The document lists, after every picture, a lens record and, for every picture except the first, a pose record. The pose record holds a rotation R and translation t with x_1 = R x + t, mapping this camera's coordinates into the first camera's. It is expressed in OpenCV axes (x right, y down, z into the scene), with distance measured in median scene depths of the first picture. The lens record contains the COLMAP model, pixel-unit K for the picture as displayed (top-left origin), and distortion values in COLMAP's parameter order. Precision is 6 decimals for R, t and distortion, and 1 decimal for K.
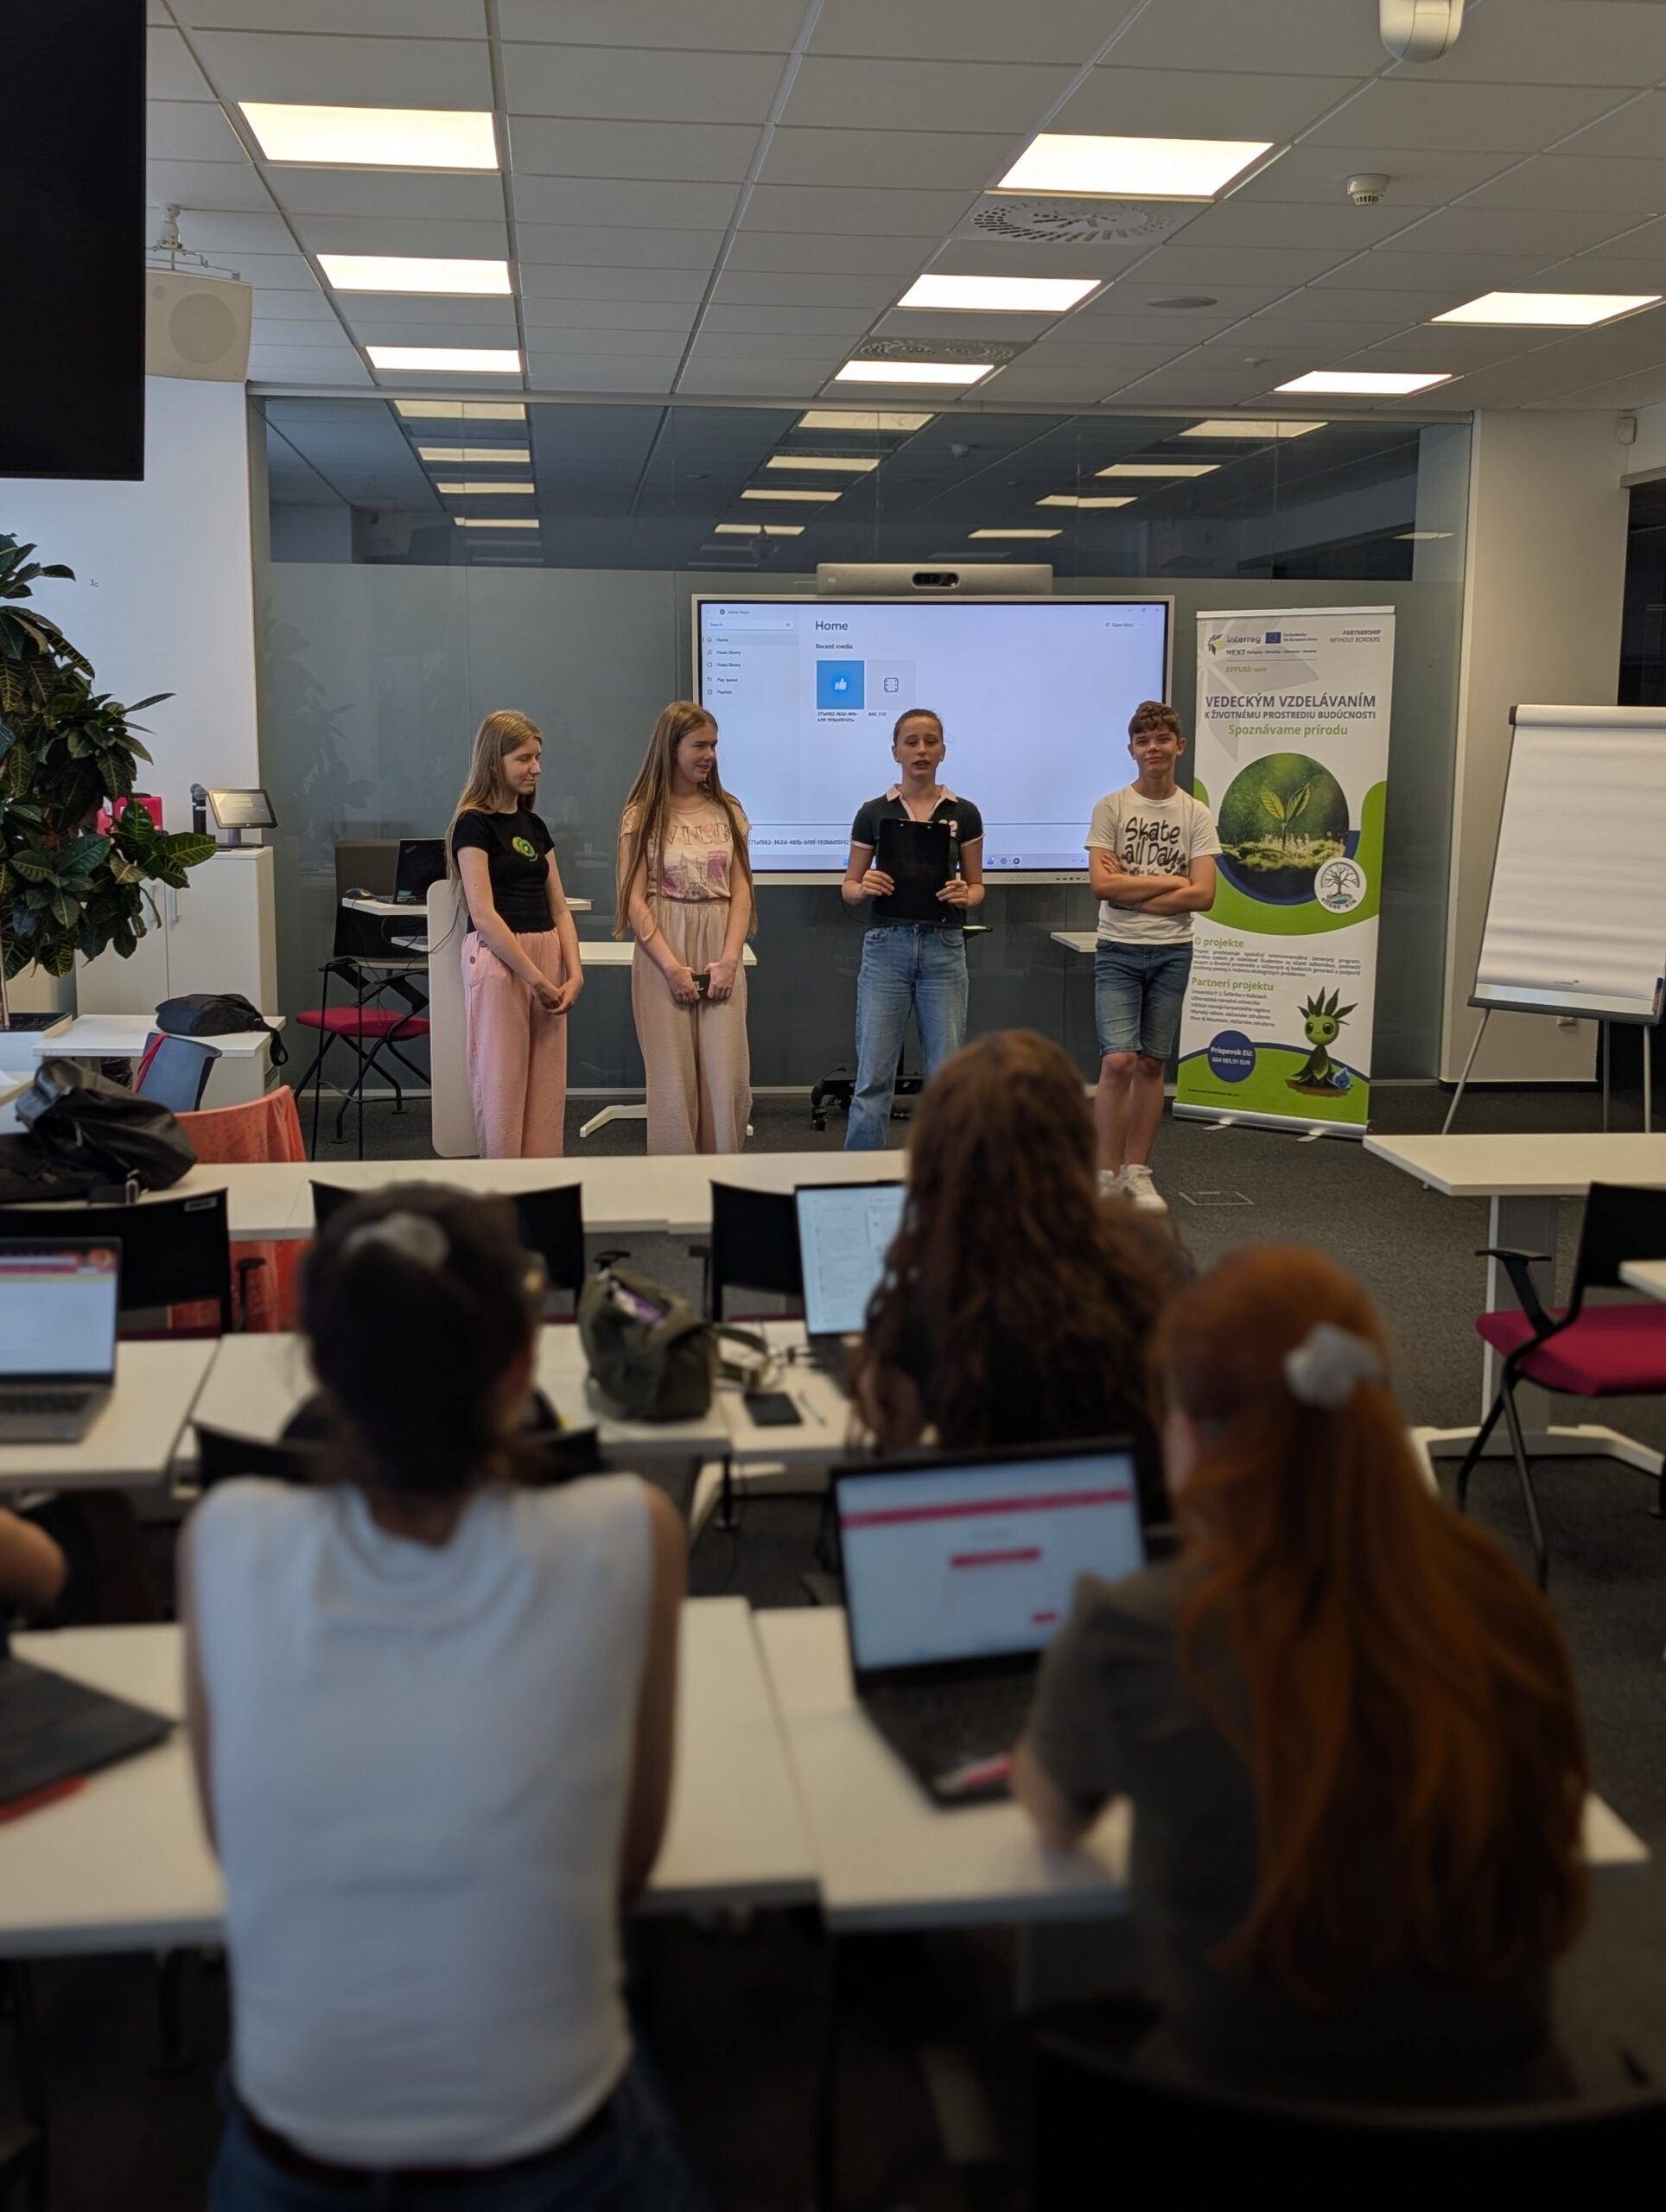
lens RADIAL K [[2642.6, 0, 855.8], [0, 2642.6, 1160.3], [0, 0, 1]] dist [0.068480, 0.000000]
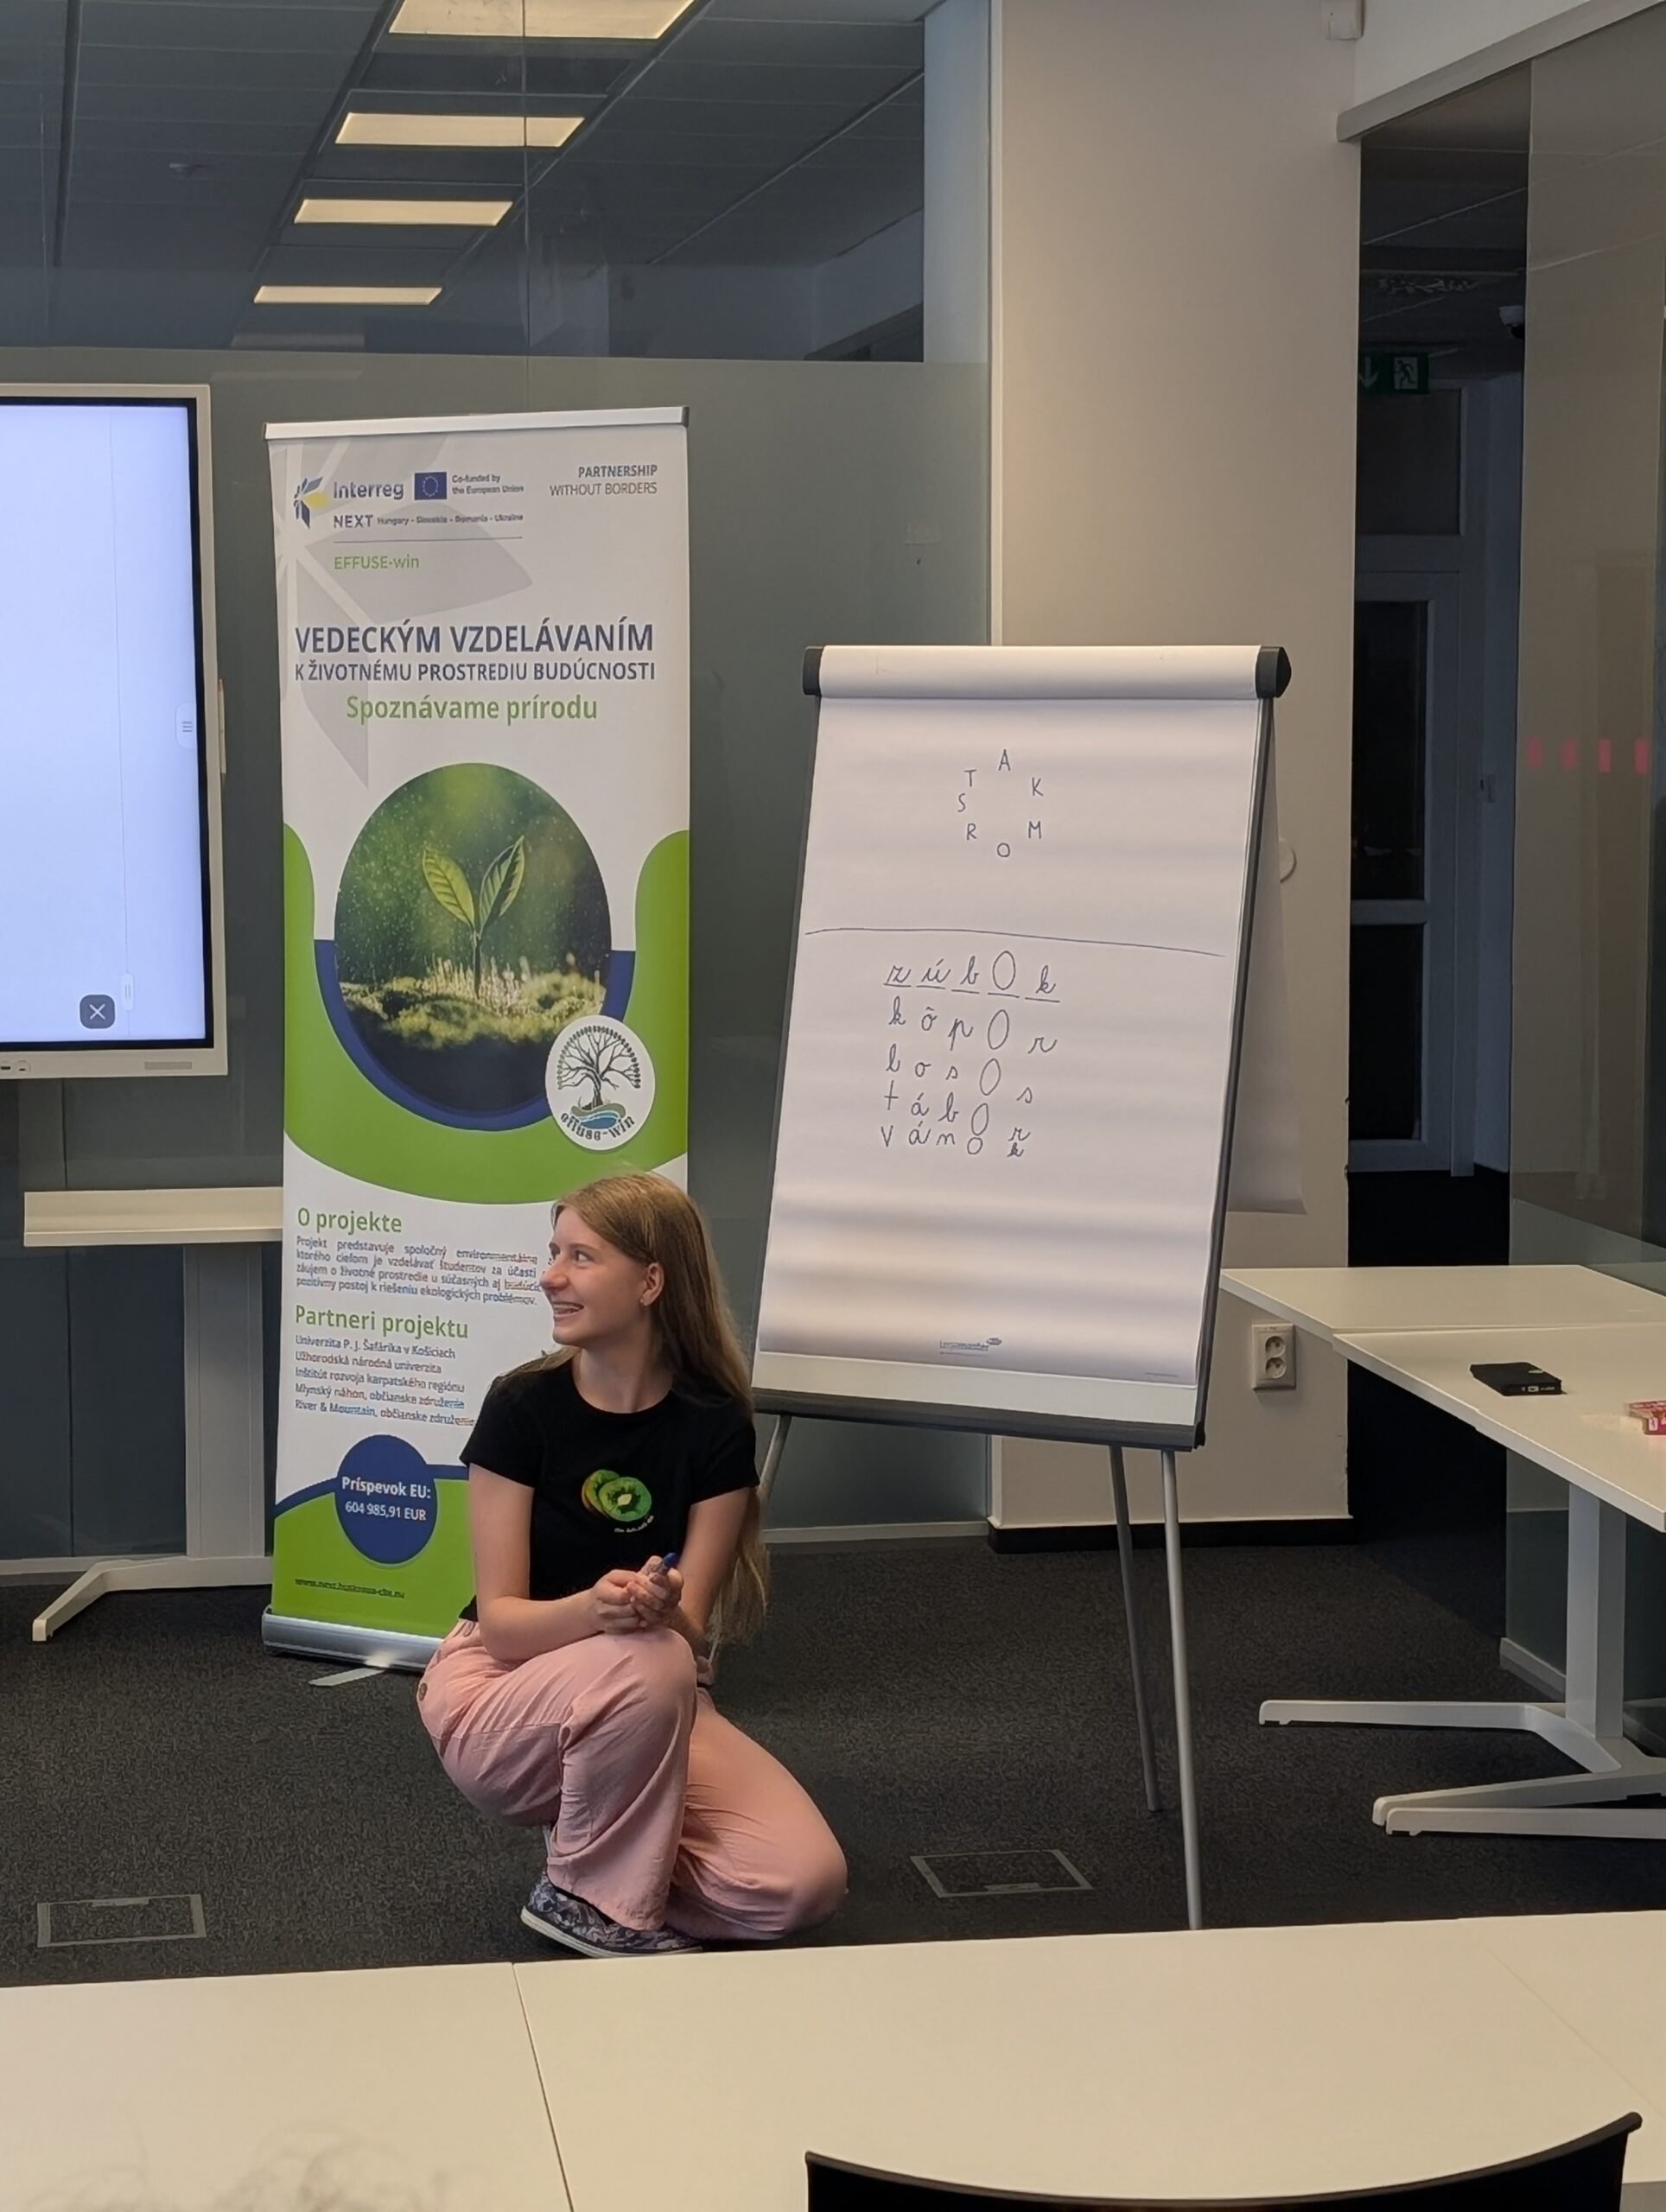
lens RADIAL K [[5080.3, 0, 819.7], [0, 5080.3, 1103.5], [0, 0, 1]] dist [0.407746, 0.000000]
pose [[0.999627, -0.016964, 0.021419, 0.198157], [0.018600, 0.996727, -0.078669, -0.037832], [-0.020015, 0.079038, 0.996671, 0.214858]]
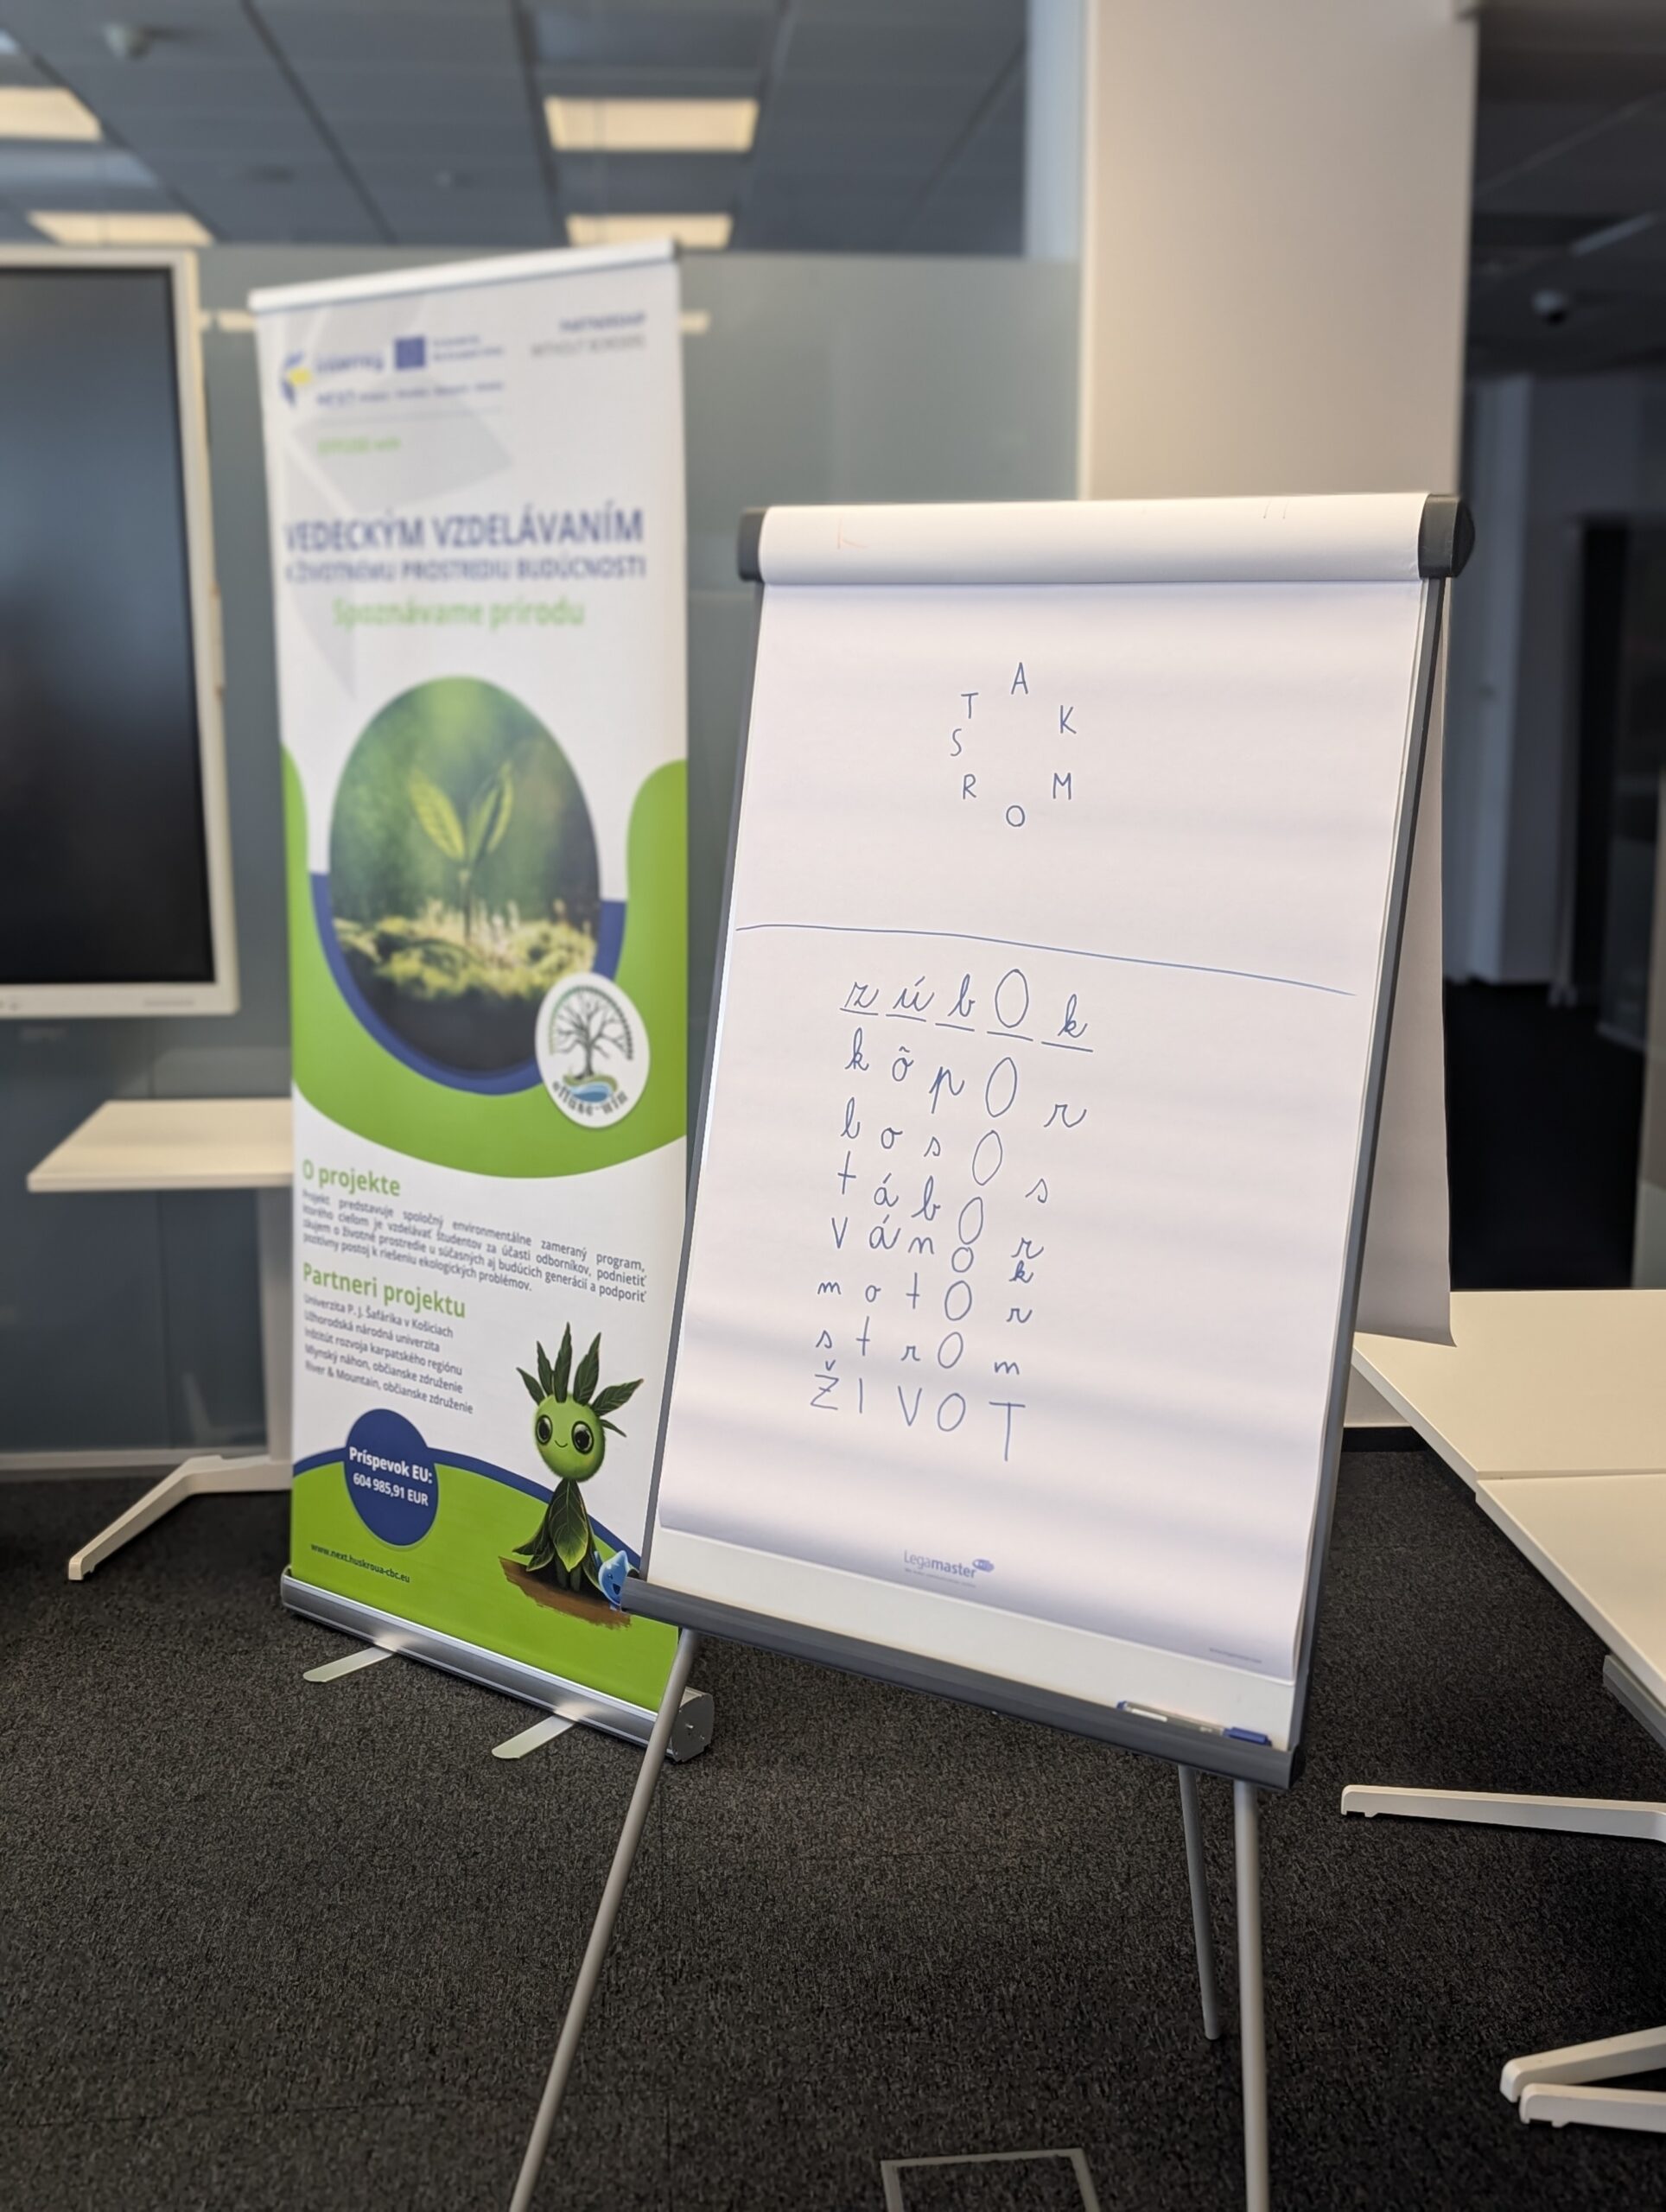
lens RADIAL K [[2642.6, 0, 844.2], [0, 2642.6, 1111.8], [0, 0, 1]] dist [0.068480, 0.000000]
pose [[0.998225, -0.001534, -0.059537, 0.235711], [0.002640, 0.999825, 0.018507, -0.101059], [0.059498, -0.018632, 0.998055, 0.642309]]
